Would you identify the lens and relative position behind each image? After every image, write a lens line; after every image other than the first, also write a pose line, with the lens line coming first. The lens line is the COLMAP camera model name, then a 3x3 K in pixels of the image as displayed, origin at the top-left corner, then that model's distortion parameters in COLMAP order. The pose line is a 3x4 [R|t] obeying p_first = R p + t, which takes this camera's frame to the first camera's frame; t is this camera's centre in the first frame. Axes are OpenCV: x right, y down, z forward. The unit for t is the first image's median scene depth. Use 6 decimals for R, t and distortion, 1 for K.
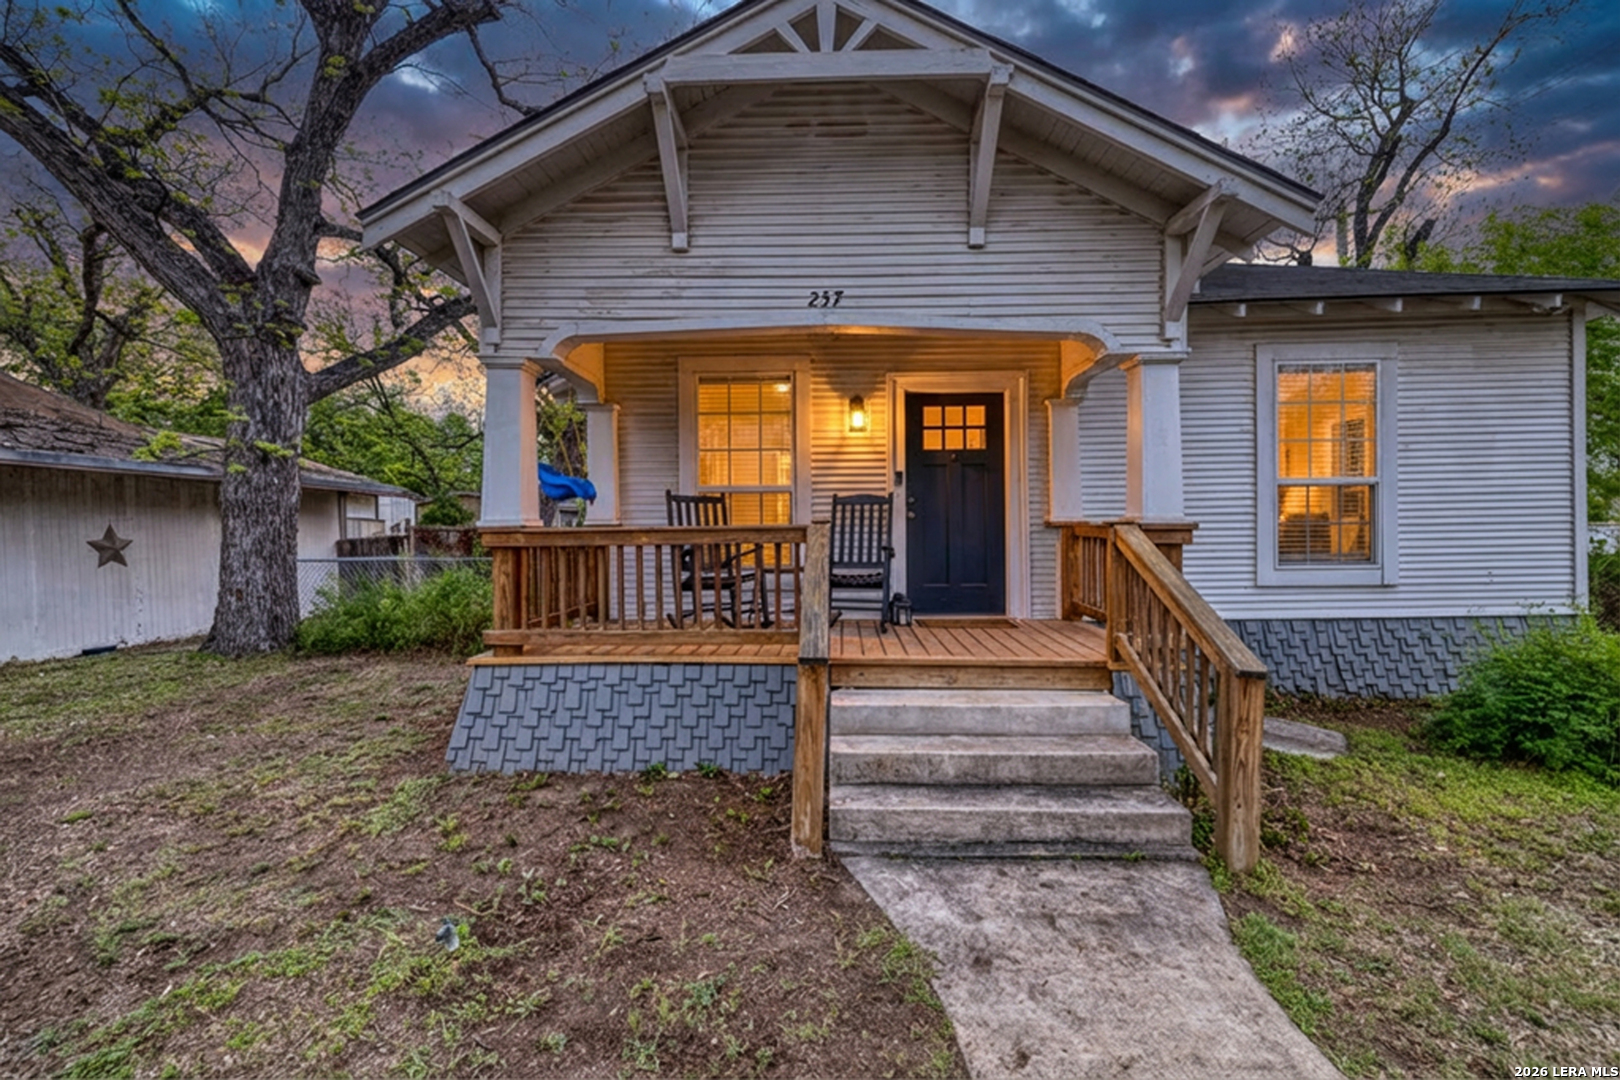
lens RADIAL K [[710.1, 0, 810.0], [0, 710.1, 540.0], [0, 0, 1]] dist [0.000267, 0.000018]
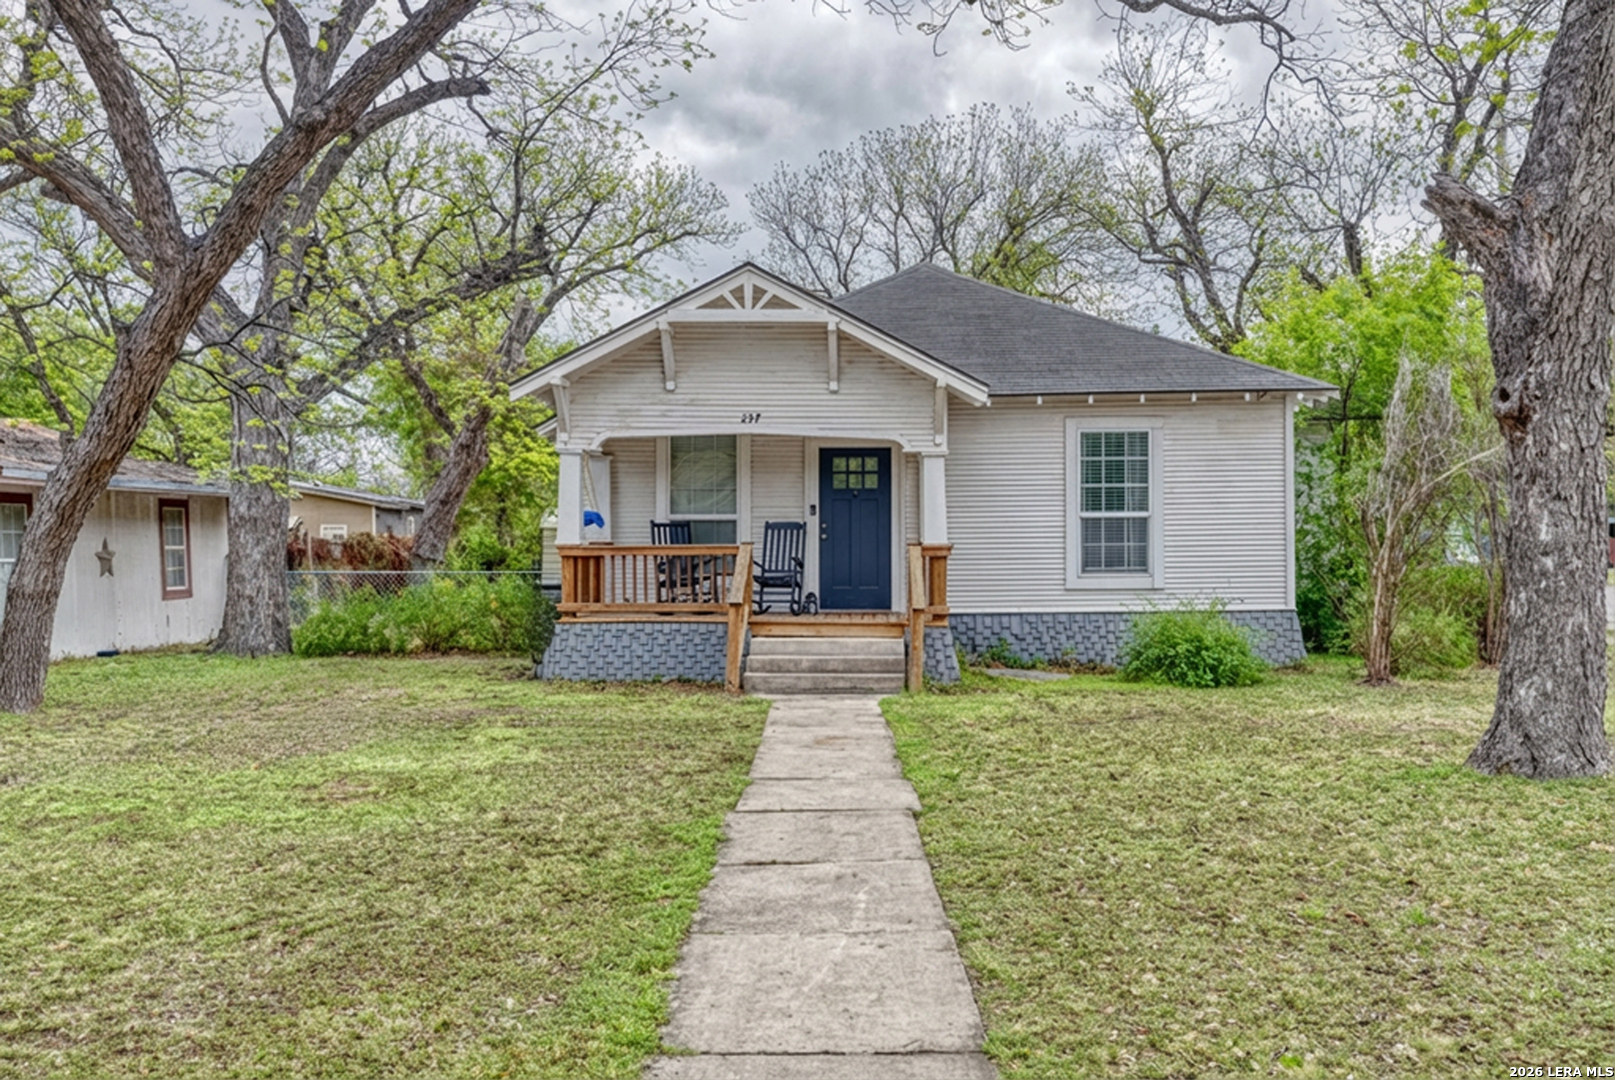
lens RADIAL K [[1532.7, 0, 807.5], [0, 1532.7, 540.0], [0, 0, 1]] dist [-0.002283, -0.000393]
pose [[0.999956, 0.005312, -0.007735, 0.146258], [-0.005423, 0.999883, -0.014305, 0.015616], [0.007658, 0.014346, 0.999868, -2.125194]]
